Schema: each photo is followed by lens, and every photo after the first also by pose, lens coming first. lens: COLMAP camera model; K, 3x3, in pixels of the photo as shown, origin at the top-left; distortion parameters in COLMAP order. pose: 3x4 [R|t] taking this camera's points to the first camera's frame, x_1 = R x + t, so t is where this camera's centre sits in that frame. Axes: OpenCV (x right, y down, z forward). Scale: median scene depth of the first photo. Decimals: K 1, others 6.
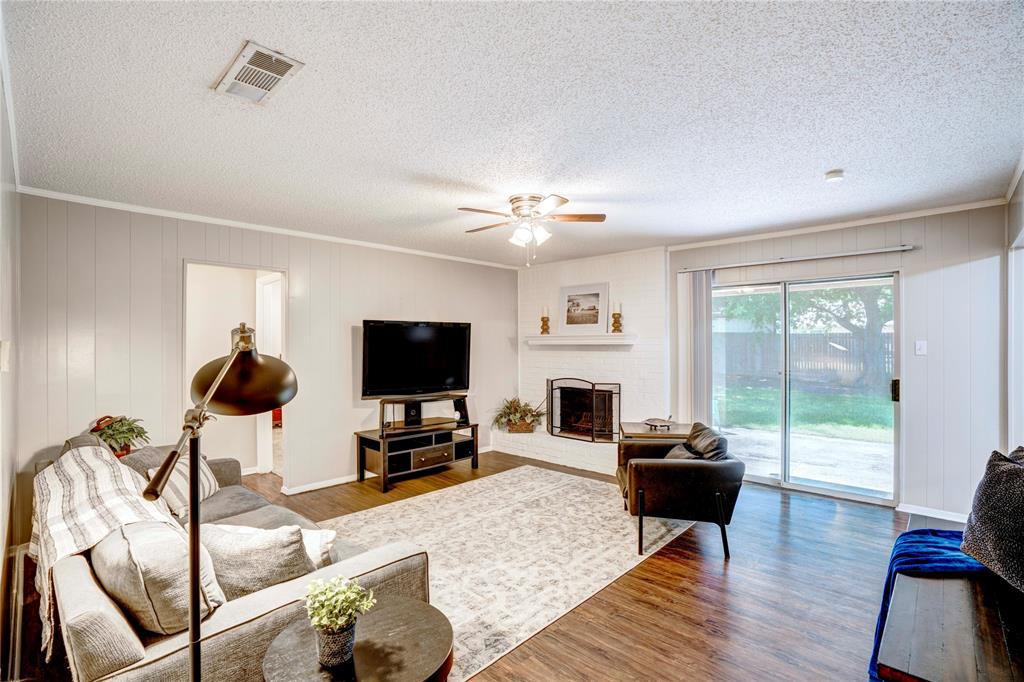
lens RADIAL K [[479.6, 0, 510.1], [0, 479.6, 338.3], [0, 0, 1]] dist [-0.045733, 0.013051]
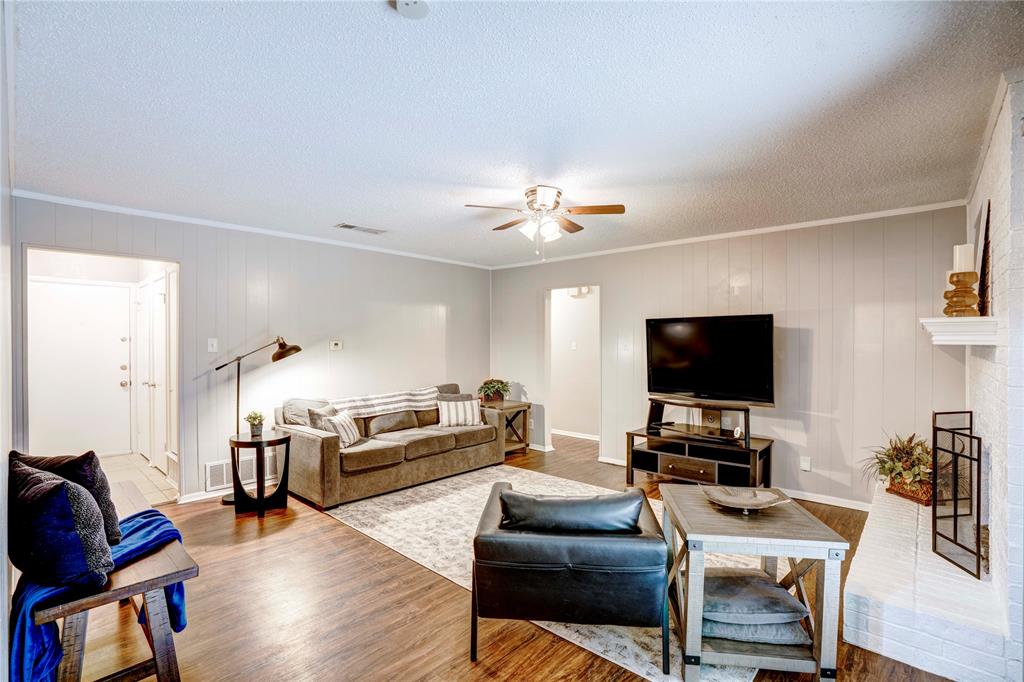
lens RADIAL K [[479.6, 0, 510.1], [0, 479.6, 338.3], [0, 0, 1]] dist [-0.045733, 0.013051]
pose [[0.010928, 0.001577, -0.999939, 1.114159], [0.016207, 0.999867, 0.001754, -0.005420], [0.999809, -0.016225, 0.010901, 1.018105]]
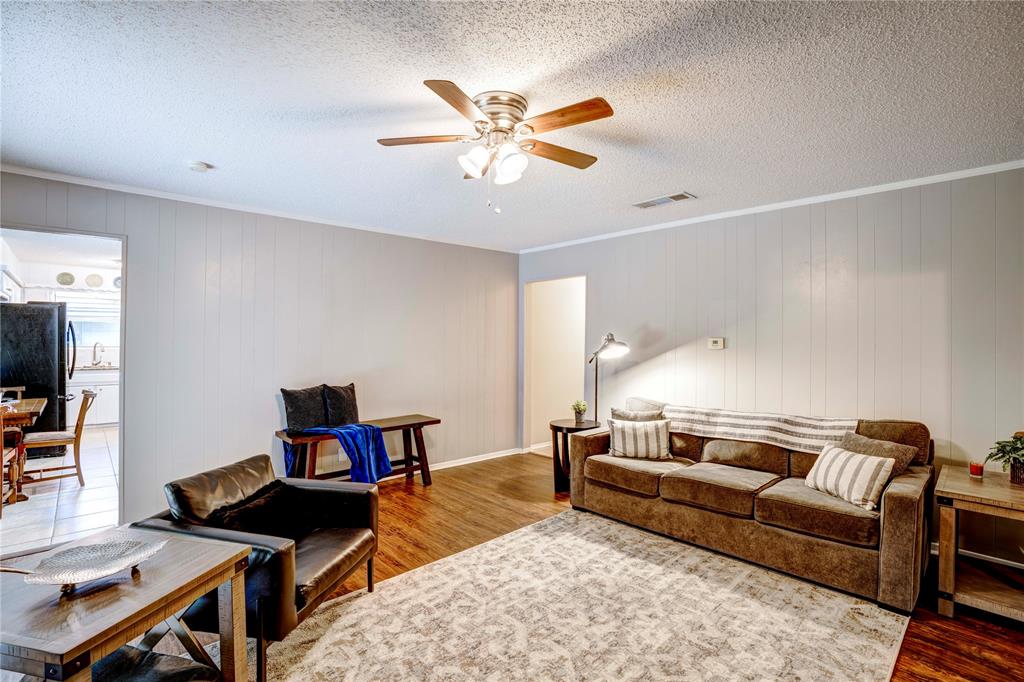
lens RADIAL K [[479.6, 0, 510.1], [0, 479.6, 338.3], [0, 0, 1]] dist [-0.045733, 0.013051]
pose [[-0.997923, -0.001261, 0.064406, -0.021352], [-0.002887, 0.999679, -0.025156, 0.031400], [-0.064353, -0.025290, -0.997607, 1.777881]]
